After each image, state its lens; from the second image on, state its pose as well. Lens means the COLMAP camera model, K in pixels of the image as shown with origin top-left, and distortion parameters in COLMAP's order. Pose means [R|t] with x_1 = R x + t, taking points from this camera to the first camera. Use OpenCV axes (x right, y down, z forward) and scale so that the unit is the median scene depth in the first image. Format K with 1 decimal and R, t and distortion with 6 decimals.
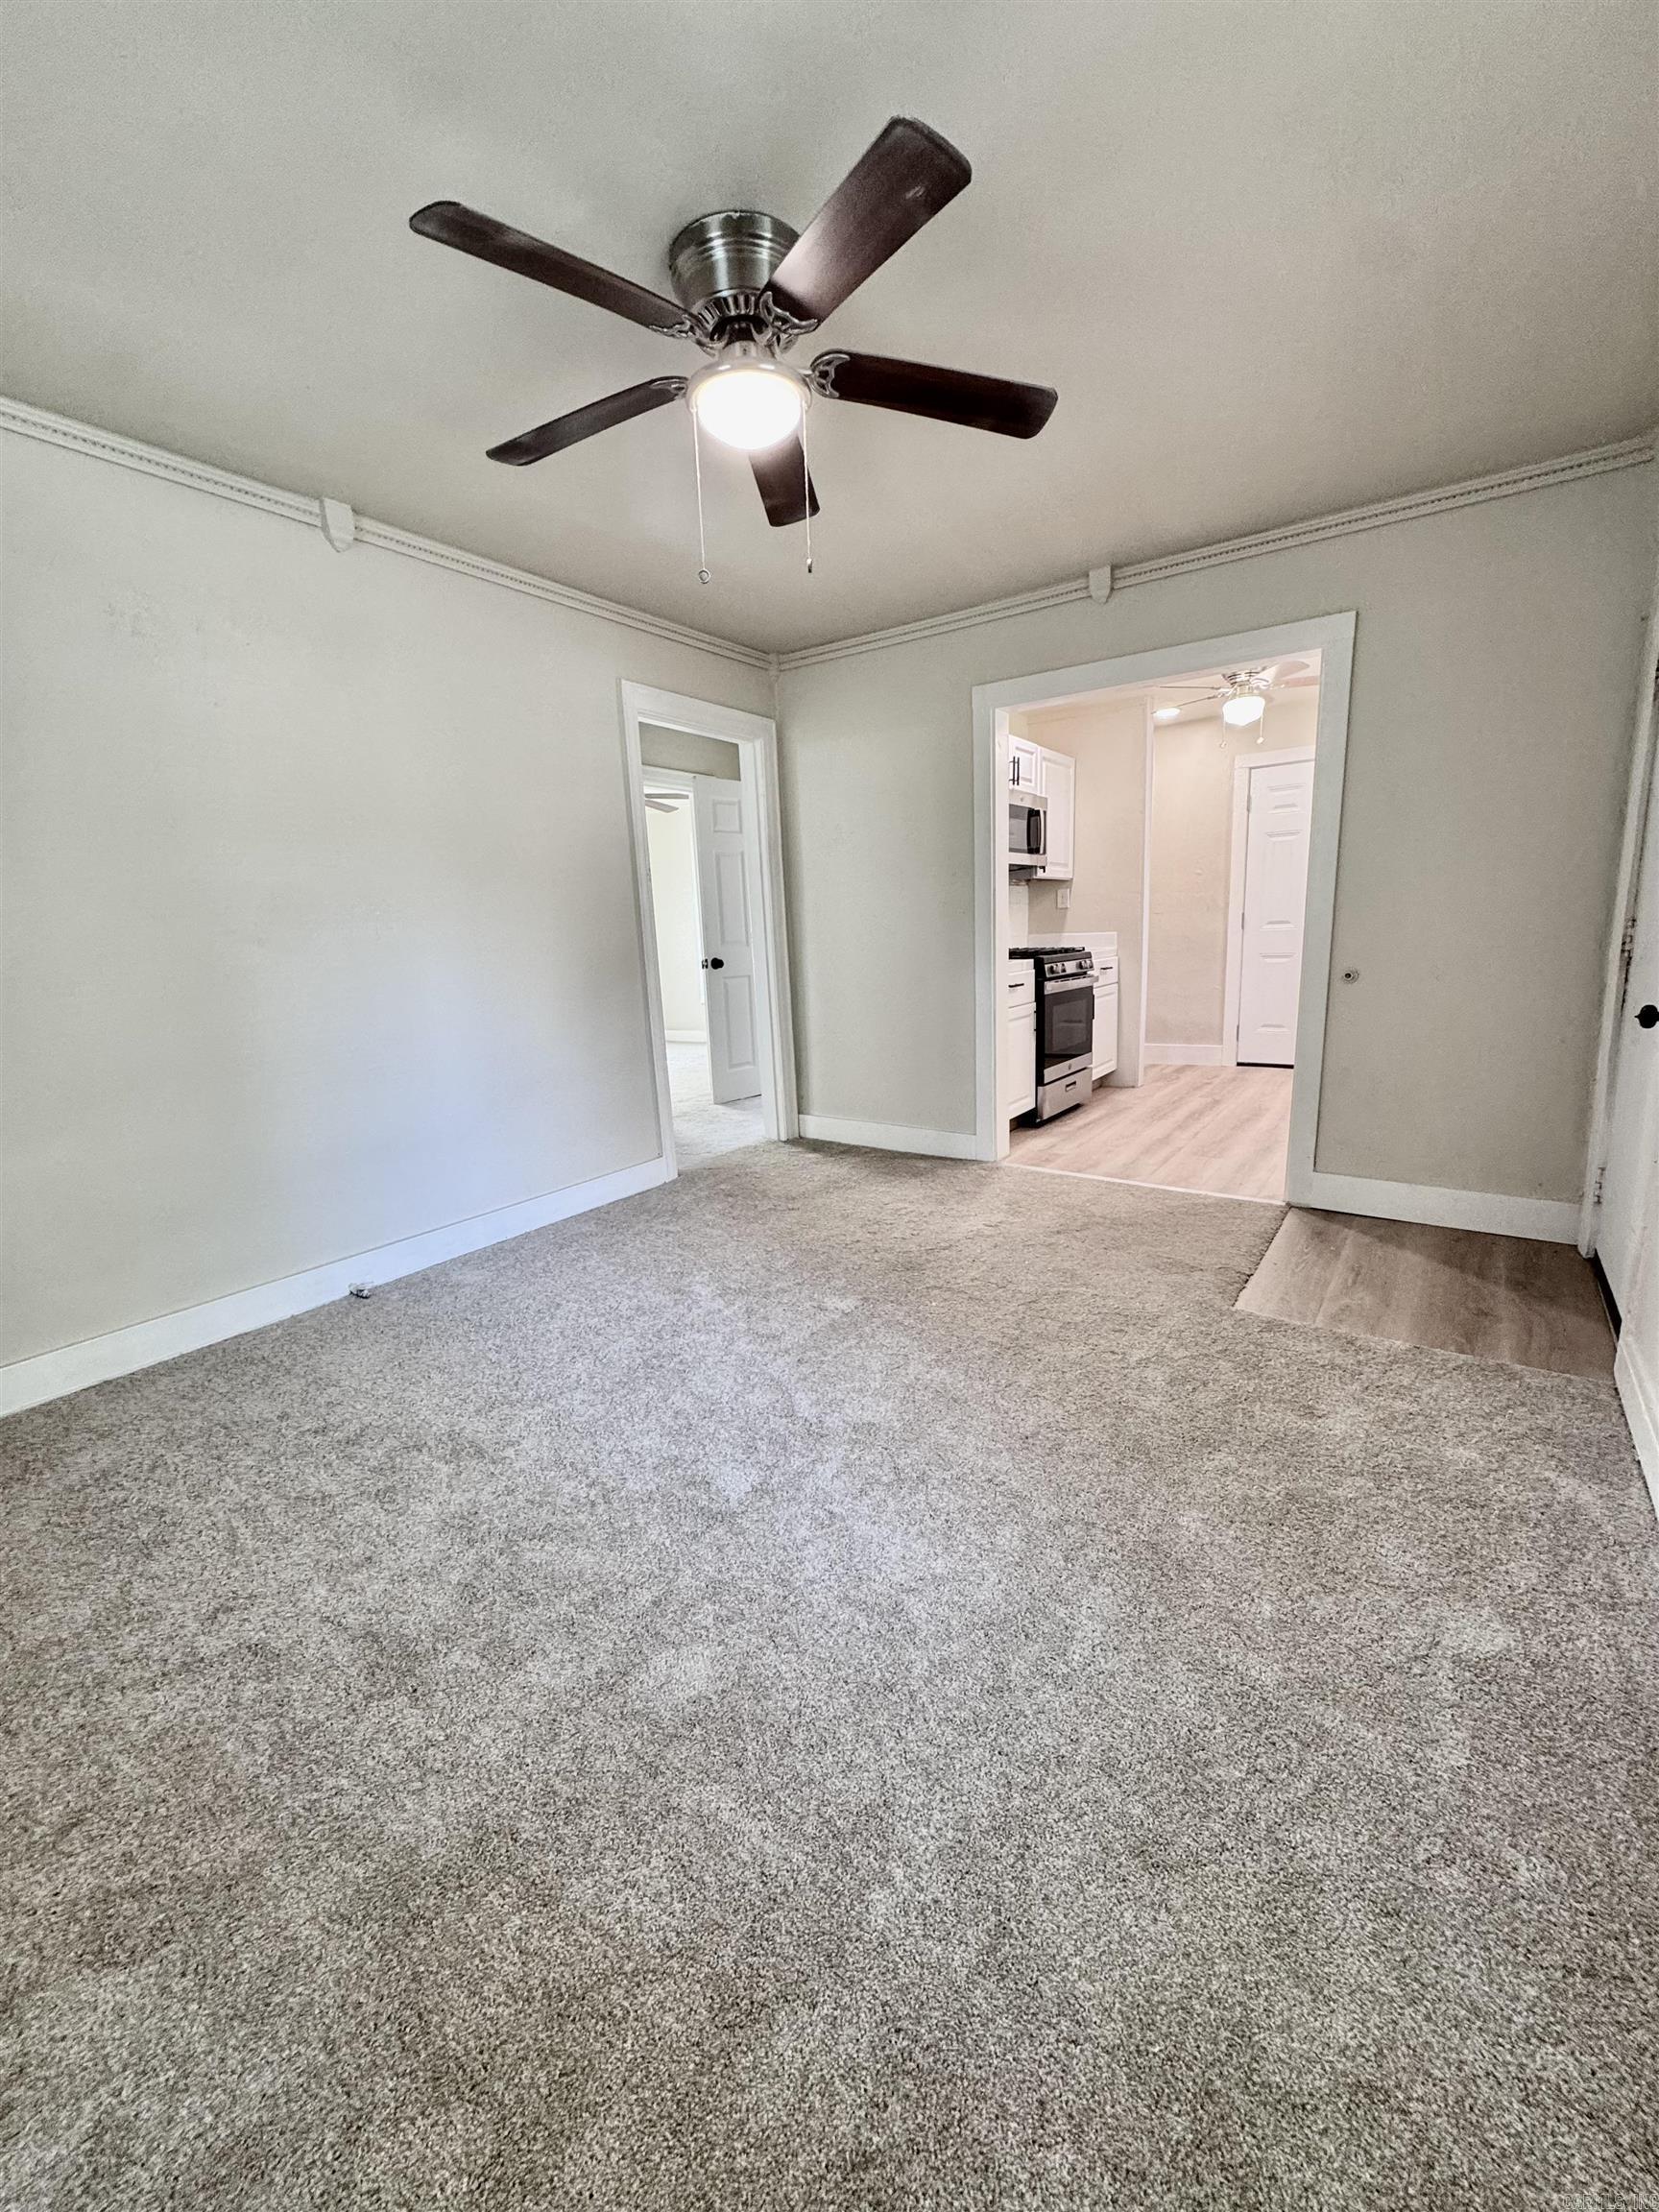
lens RADIAL K [[879.6, 0, 834.8], [0, 879.6, 1105.3], [0, 0, 1]] dist [-0.003105, -0.000125]
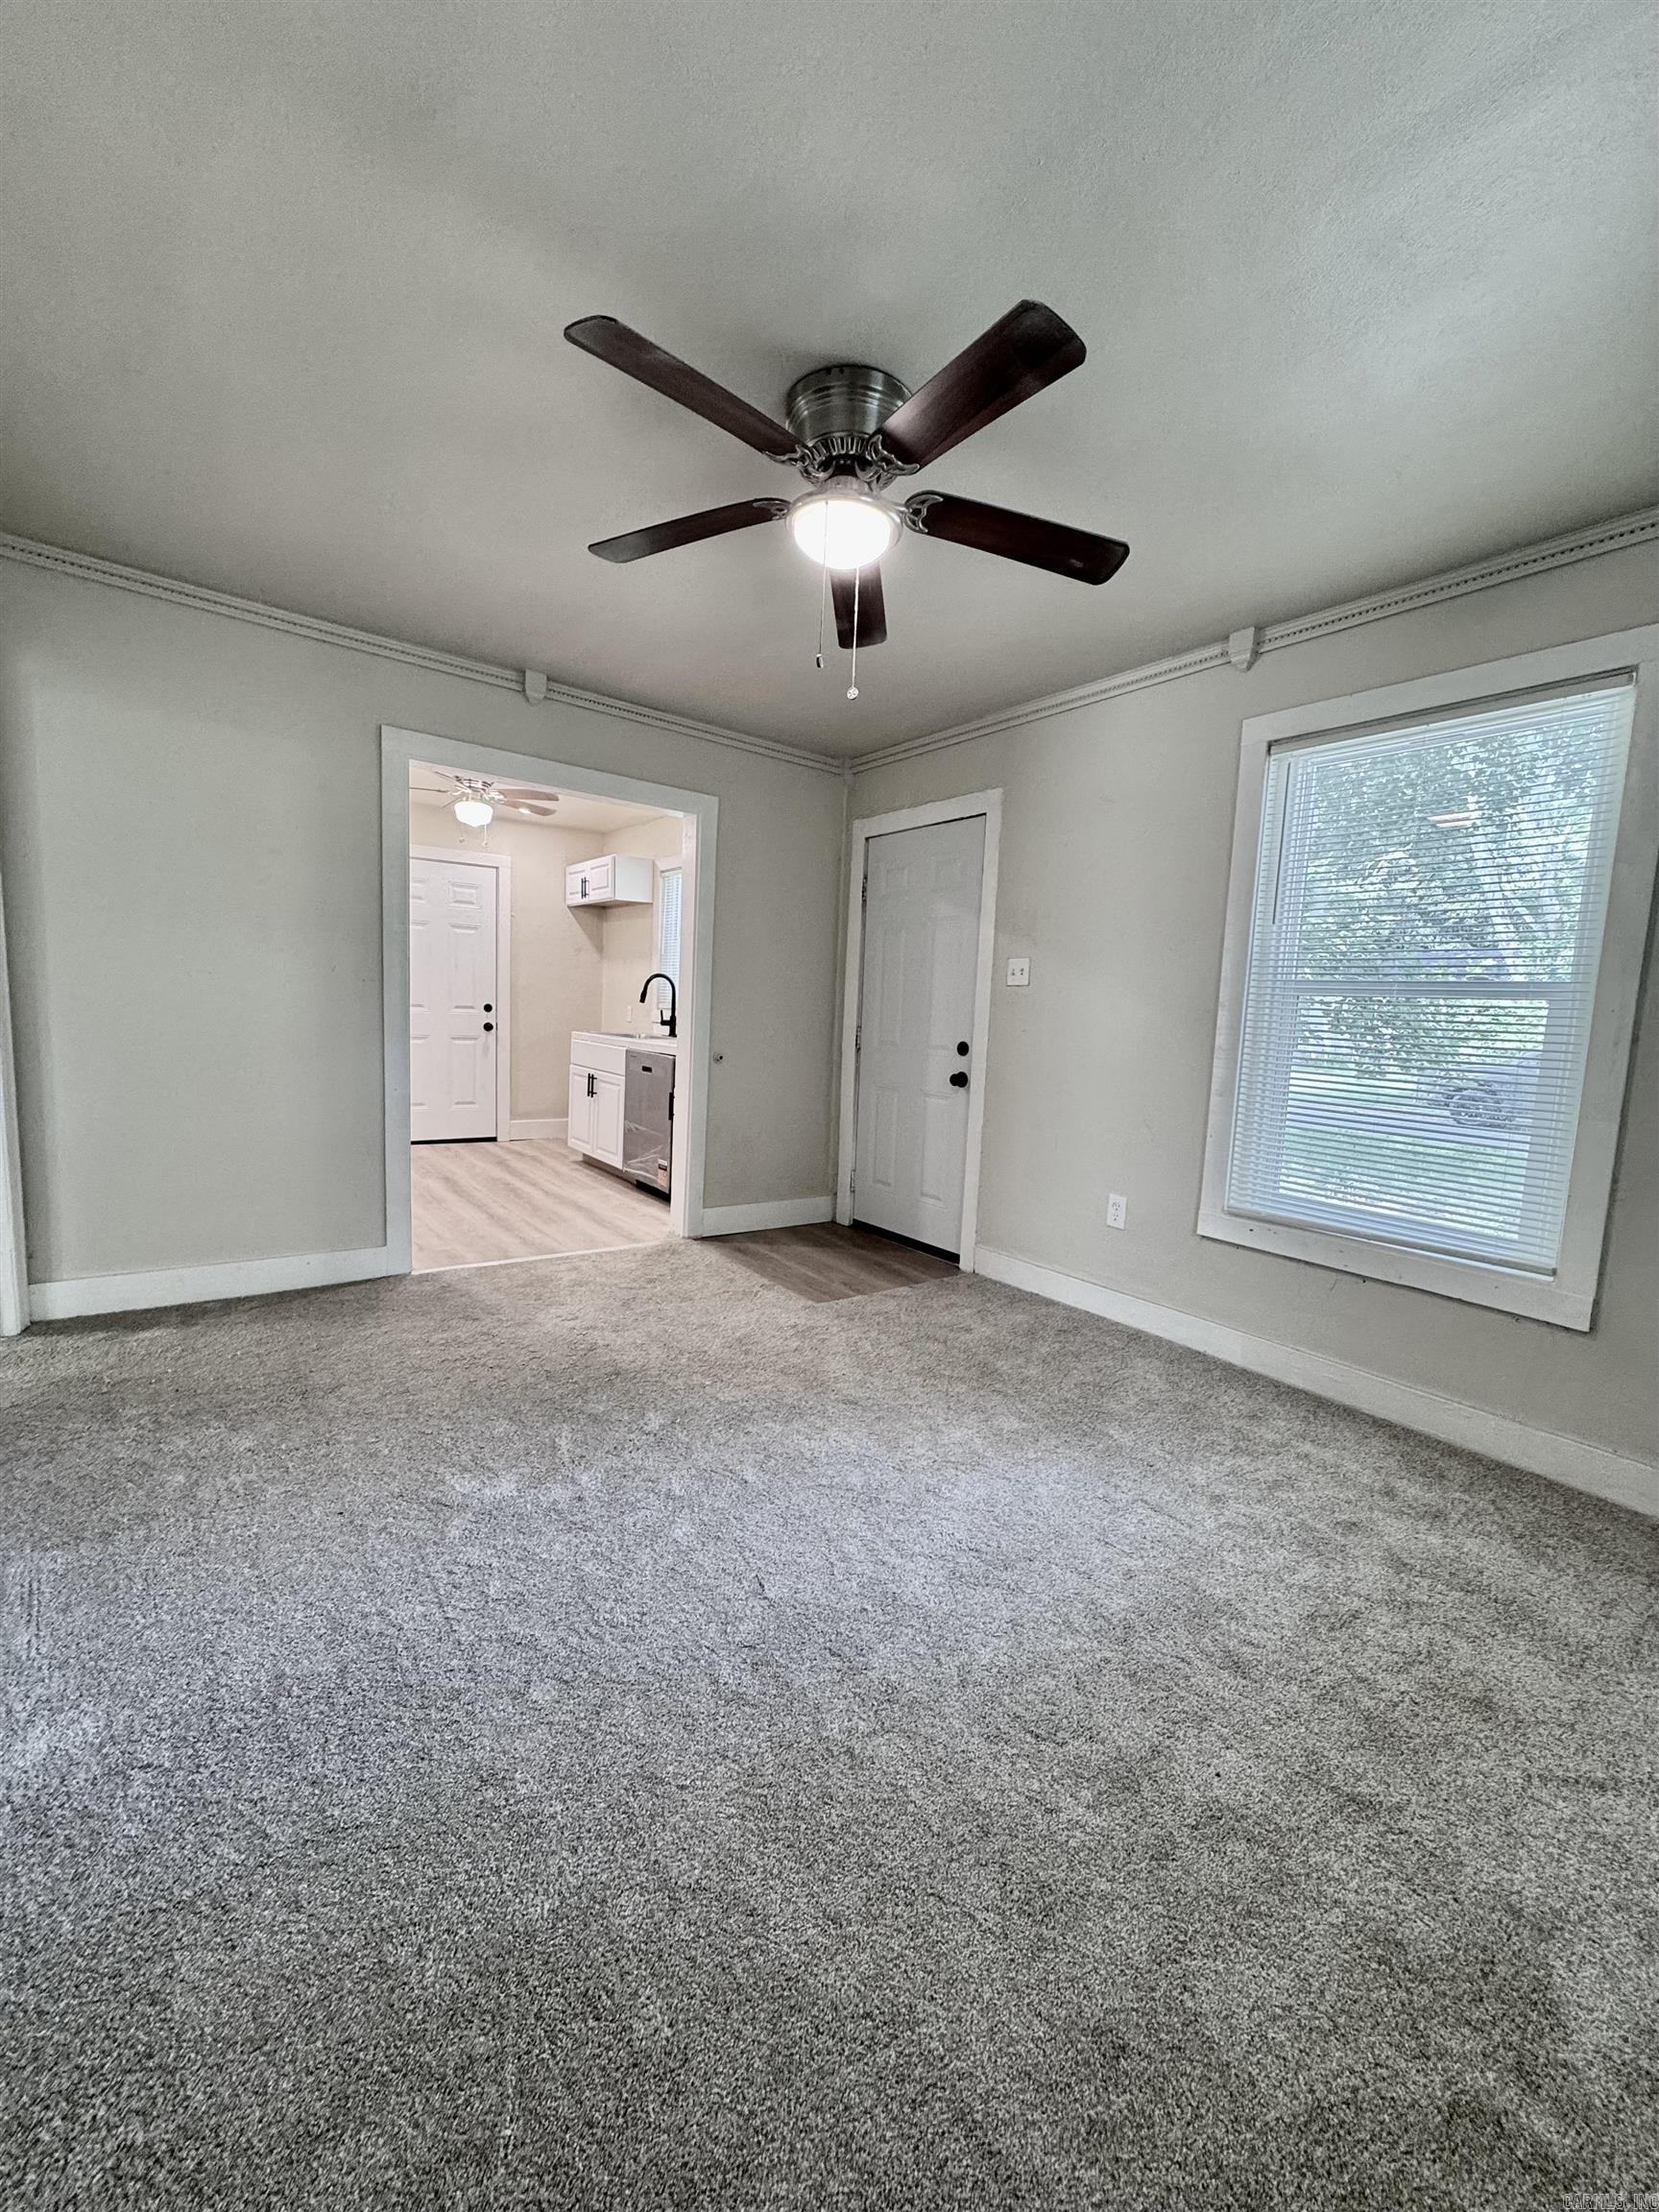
lens RADIAL K [[879.6, 0, 829.2], [0, 879.6, 1105.7], [0, 0, 1]] dist [-0.003105, -0.000125]
pose [[0.311347, -0.052331, 0.948854, -0.468833], [0.135525, 0.990722, 0.010170, -0.047074], [-0.940583, 0.125427, 0.315551, 0.308685]]
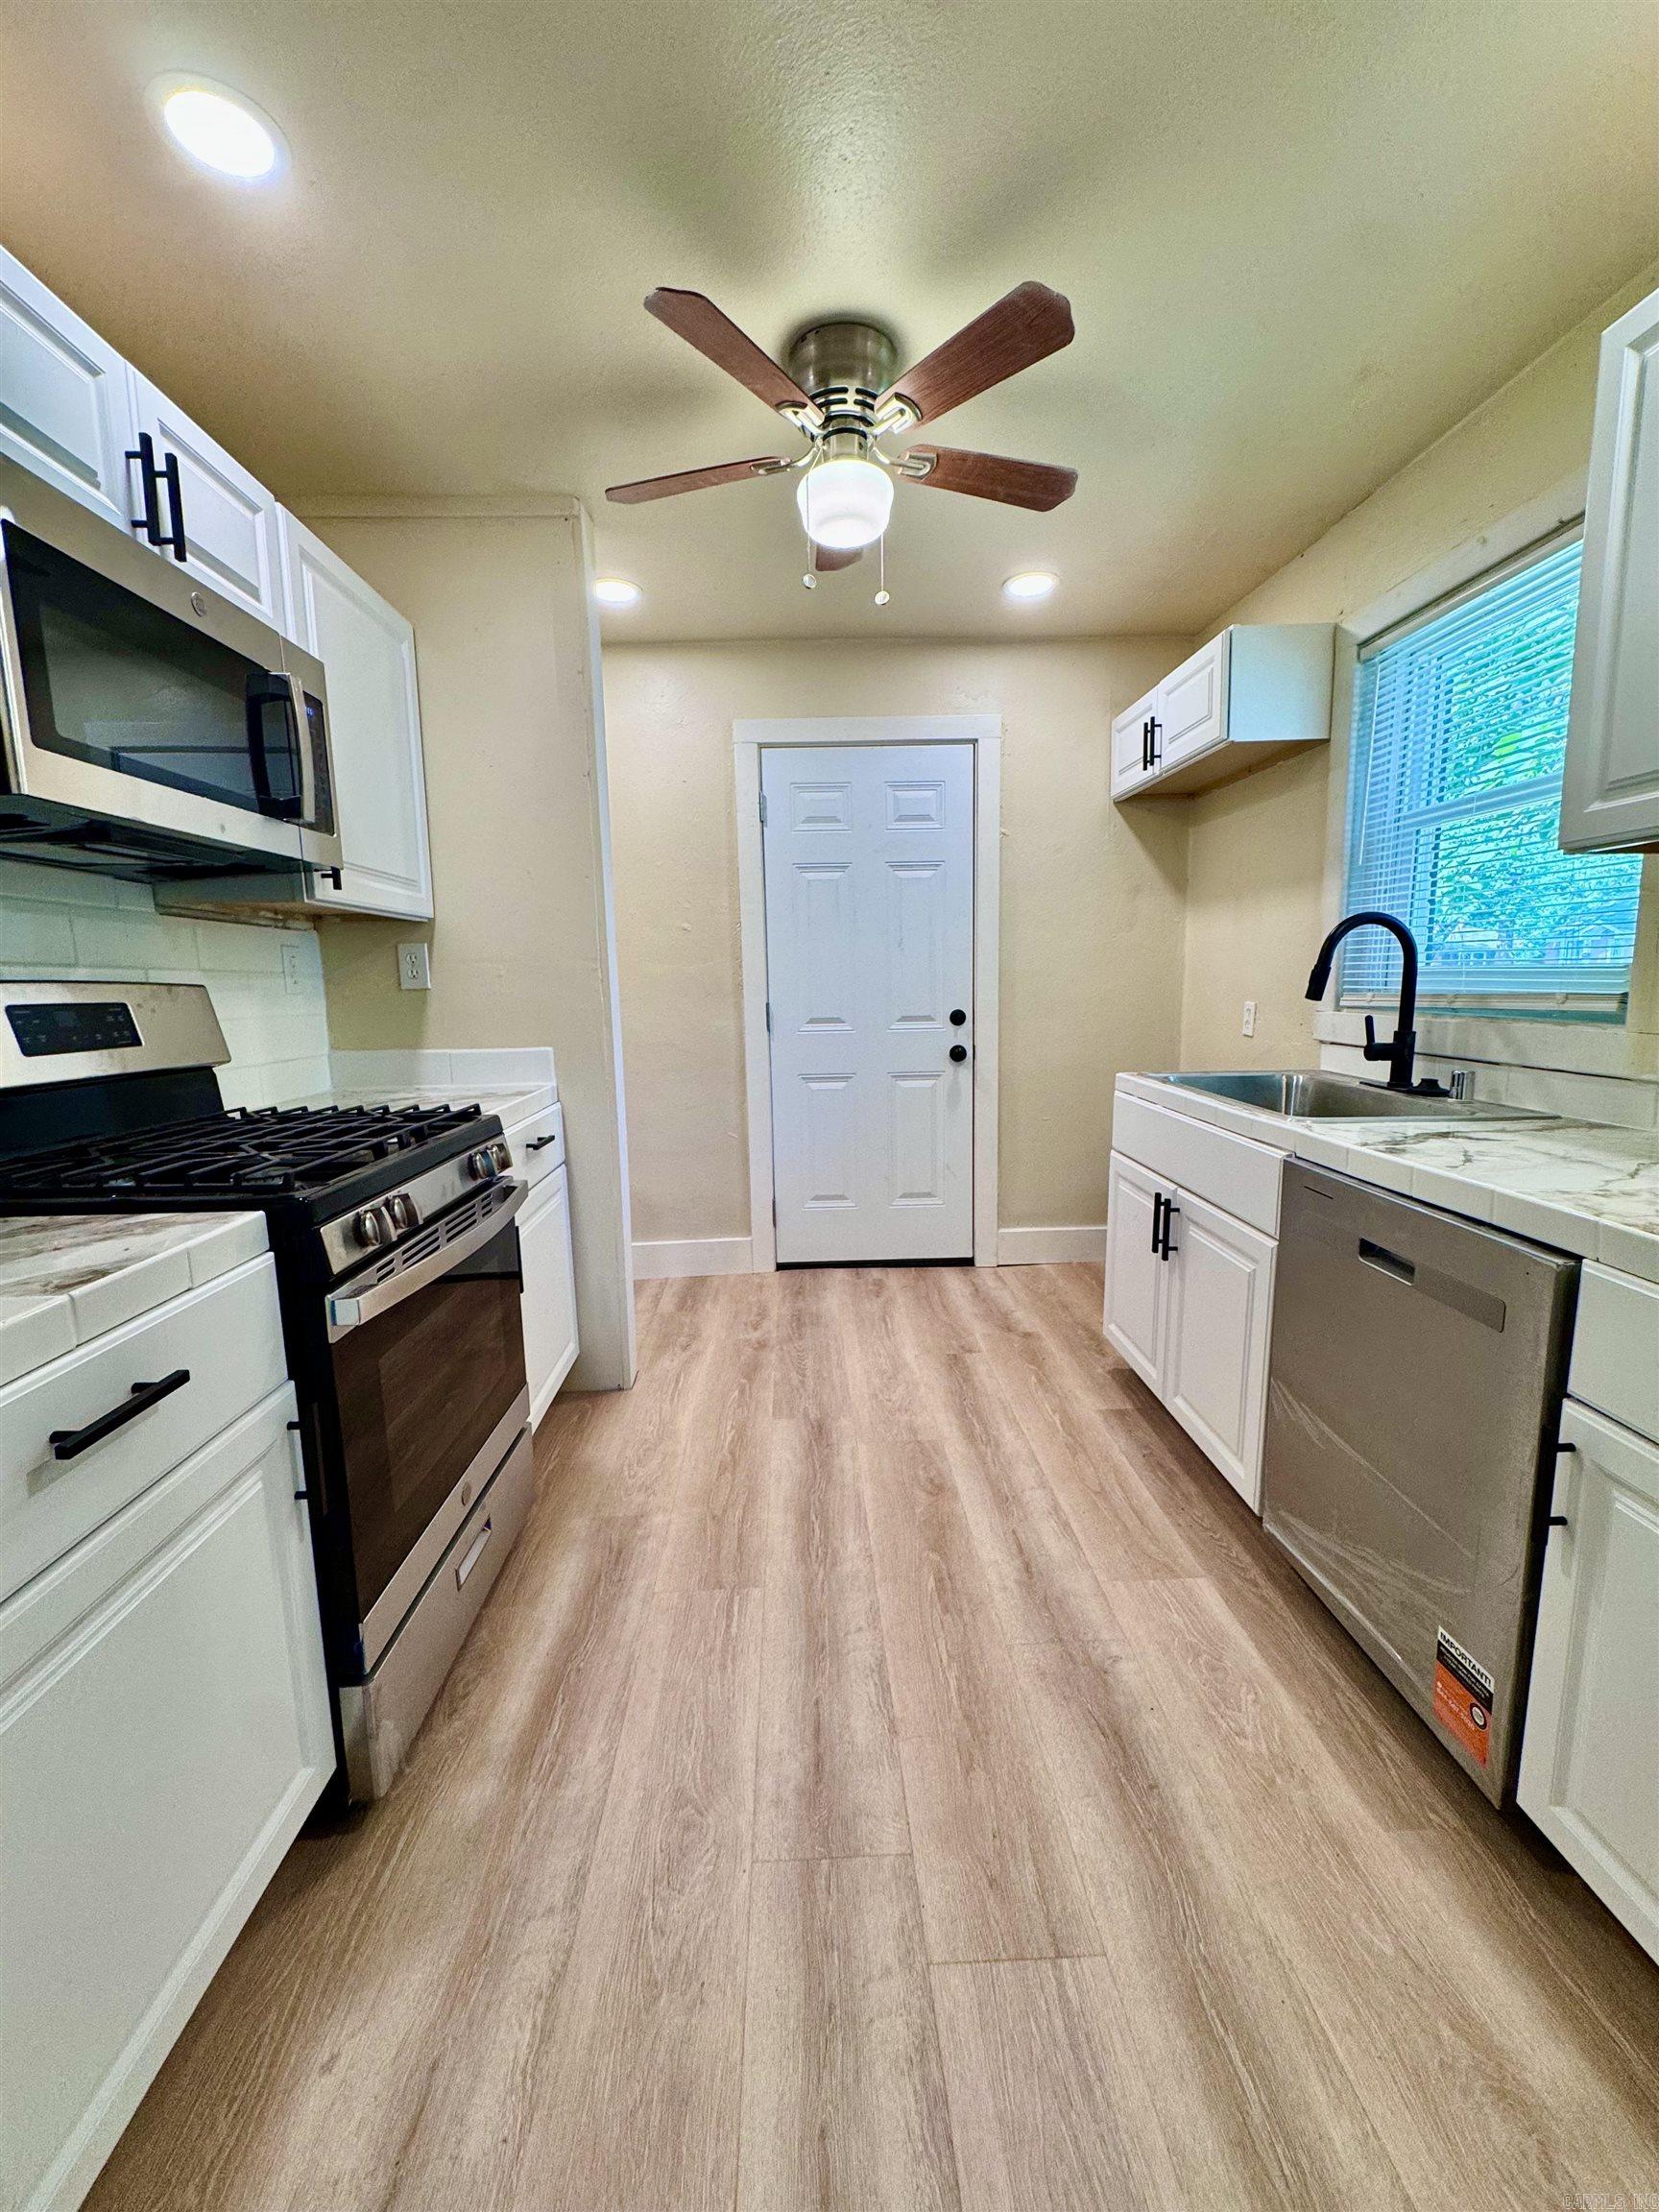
lens RADIAL K [[879.6, 0, 829.8], [0, 879.6, 1101.6], [0, 0, 1]] dist [-0.003105, -0.000125]
pose [[0.795554, -0.058275, 0.603073, 0.220220], [0.108189, 0.993030, -0.046762, -0.178735], [-0.596145, 0.102447, 0.796314, 0.762734]]
